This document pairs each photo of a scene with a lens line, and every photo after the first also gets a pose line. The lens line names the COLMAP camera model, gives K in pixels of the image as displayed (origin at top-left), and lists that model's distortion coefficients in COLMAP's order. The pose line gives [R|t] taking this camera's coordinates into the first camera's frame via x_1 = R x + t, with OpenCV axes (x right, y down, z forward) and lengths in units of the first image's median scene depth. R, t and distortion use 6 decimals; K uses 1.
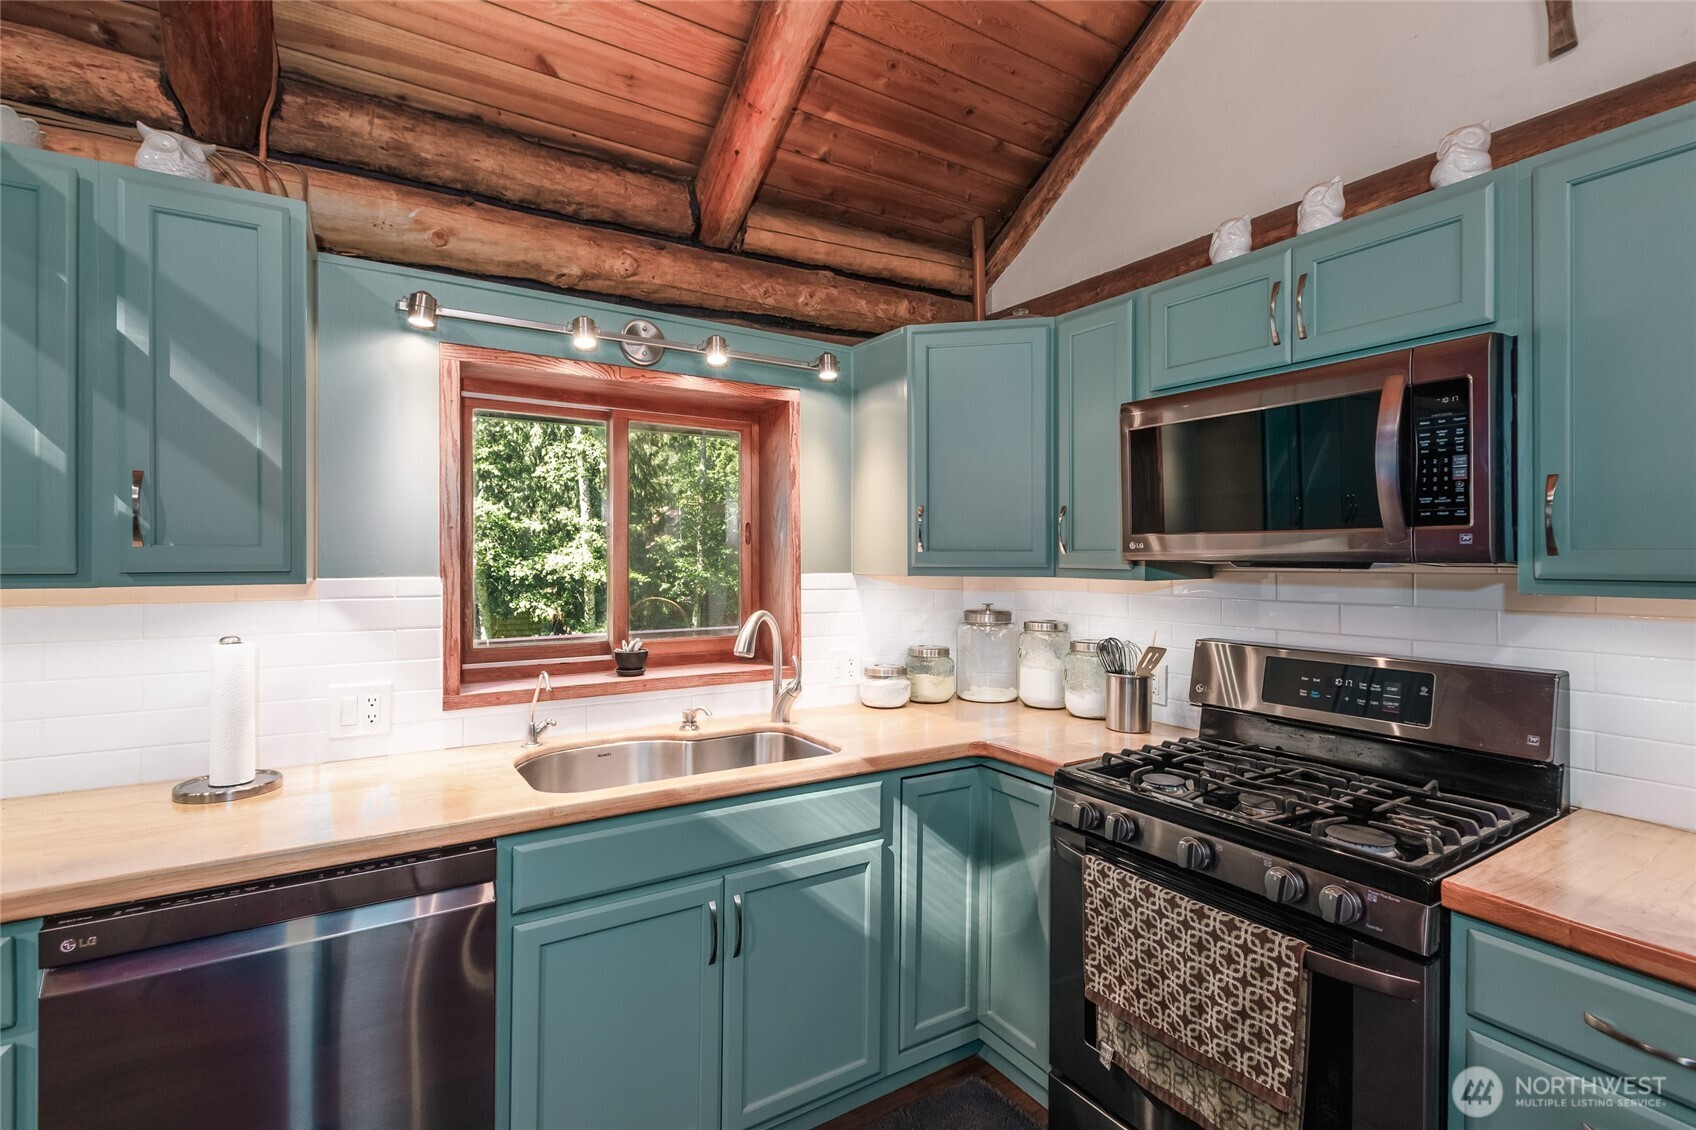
lens RADIAL K [[783.7, 0, 841.1], [0, 783.7, 558.9], [0, 0, 1]] dist [-0.000233, 0.000027]
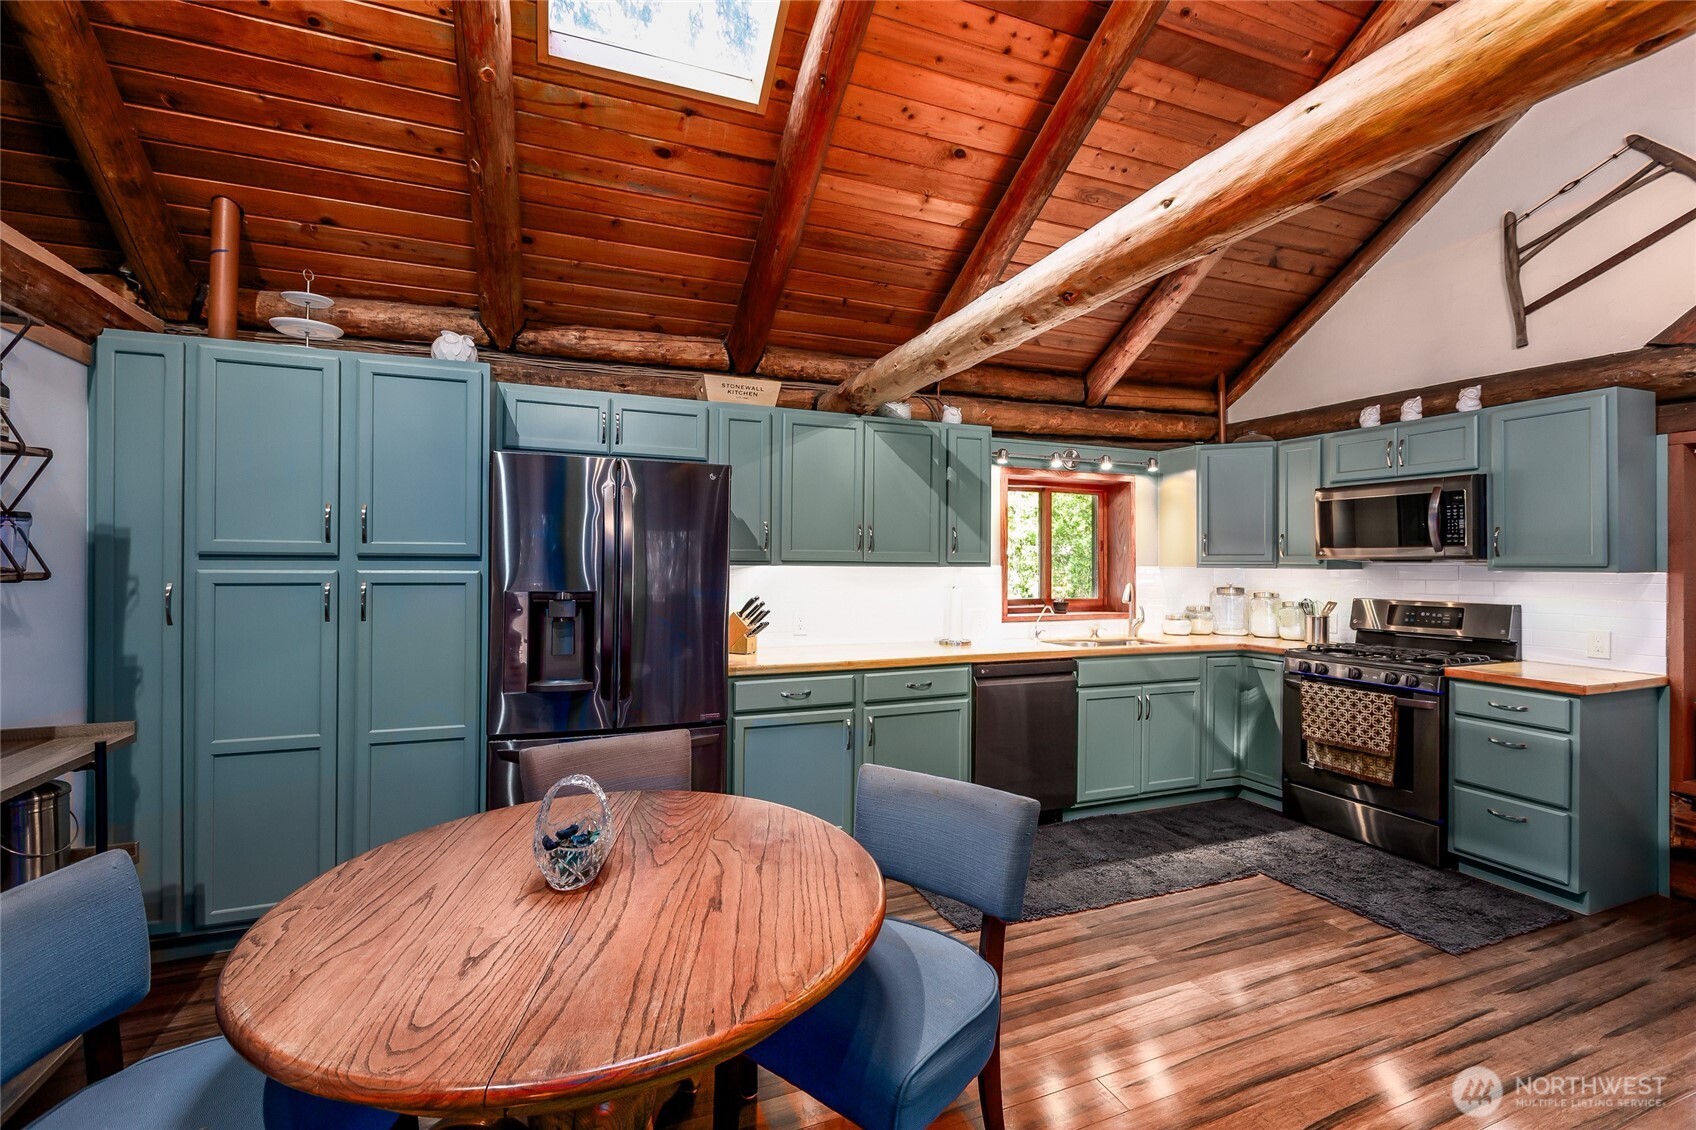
lens RADIAL K [[743.5, 0, 843.8], [0, 743.5, 558.0], [0, 0, 1]] dist [0.000227, -0.000365]
pose [[0.983628, 0.002101, -0.180199, -0.571995], [-0.003495, 0.999966, -0.007416, 0.017300], [0.180177, 0.007924, 0.983602, -1.300120]]
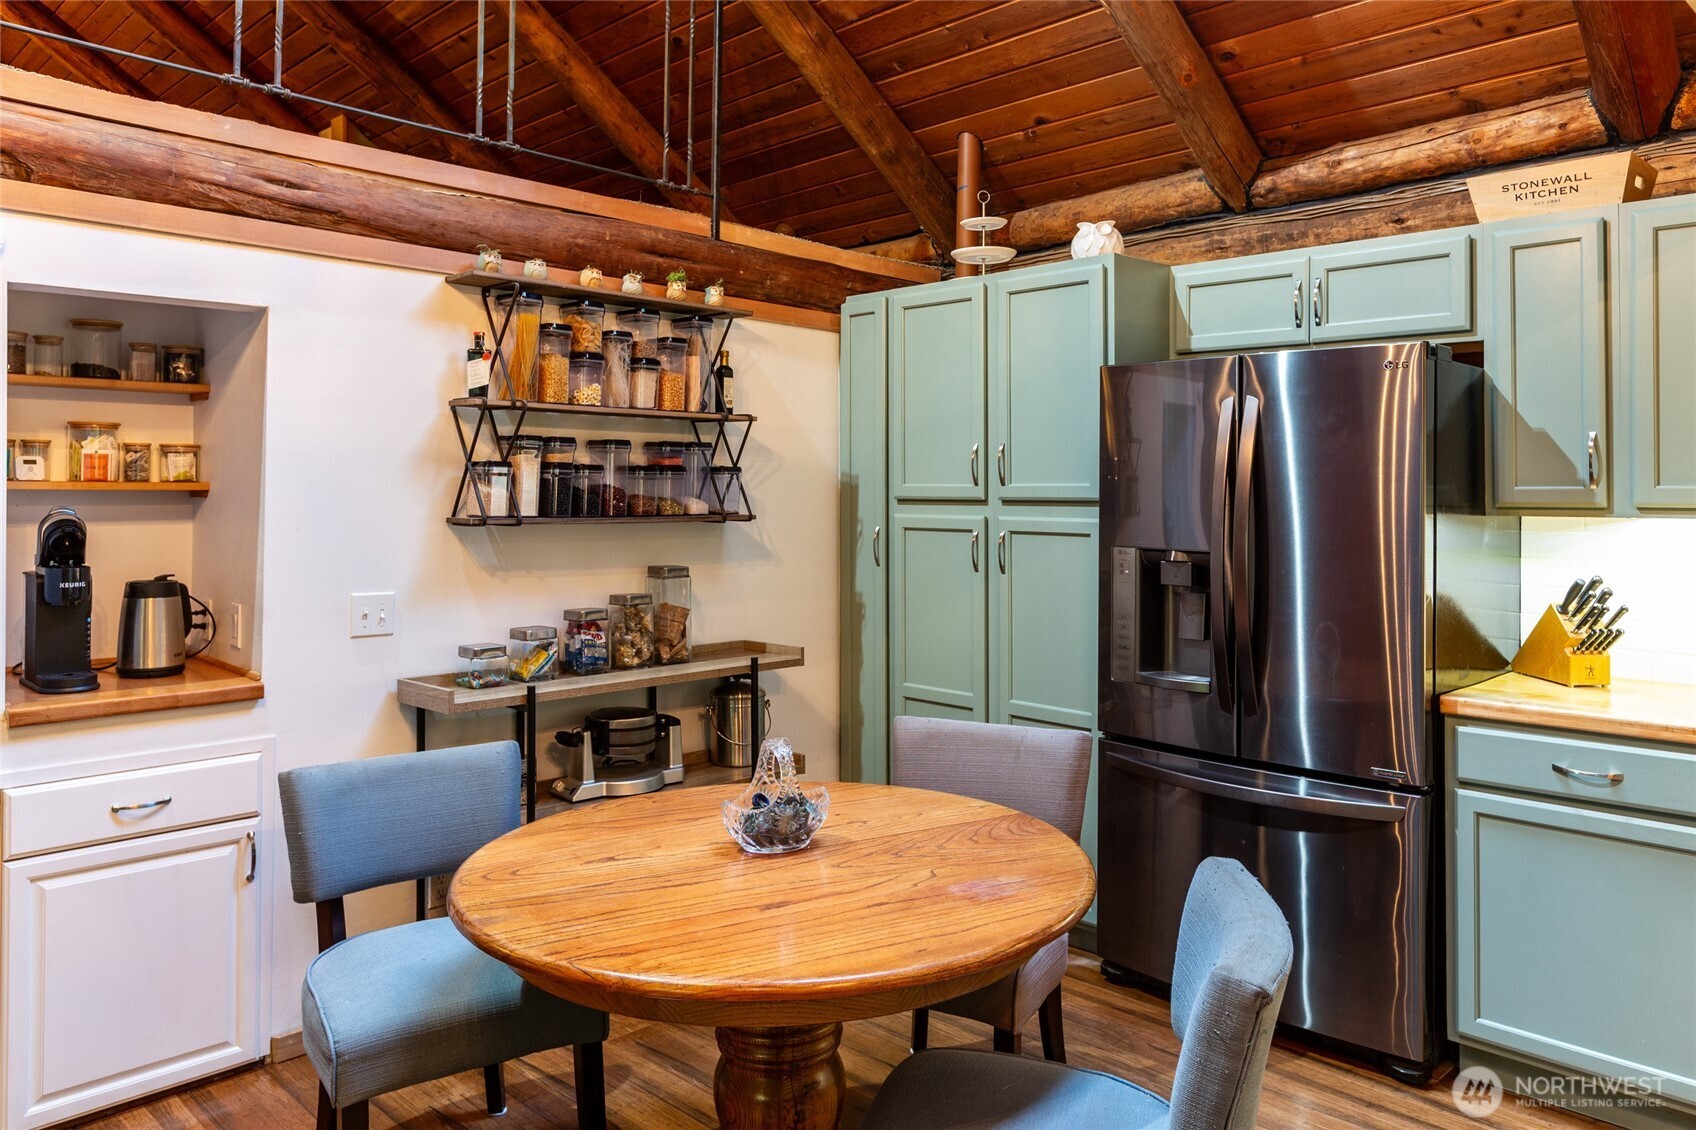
lens RADIAL K [[1200.8, 0, 850.7], [0, 1200.8, 477.1], [0, 0, 1]] dist [0.000304, 0.000121]
pose [[0.221200, -0.016071, -0.975096, 0.170512], [-0.006113, 0.999822, -0.017865, 0.004383], [0.975209, 0.009913, 0.221063, -0.786054]]
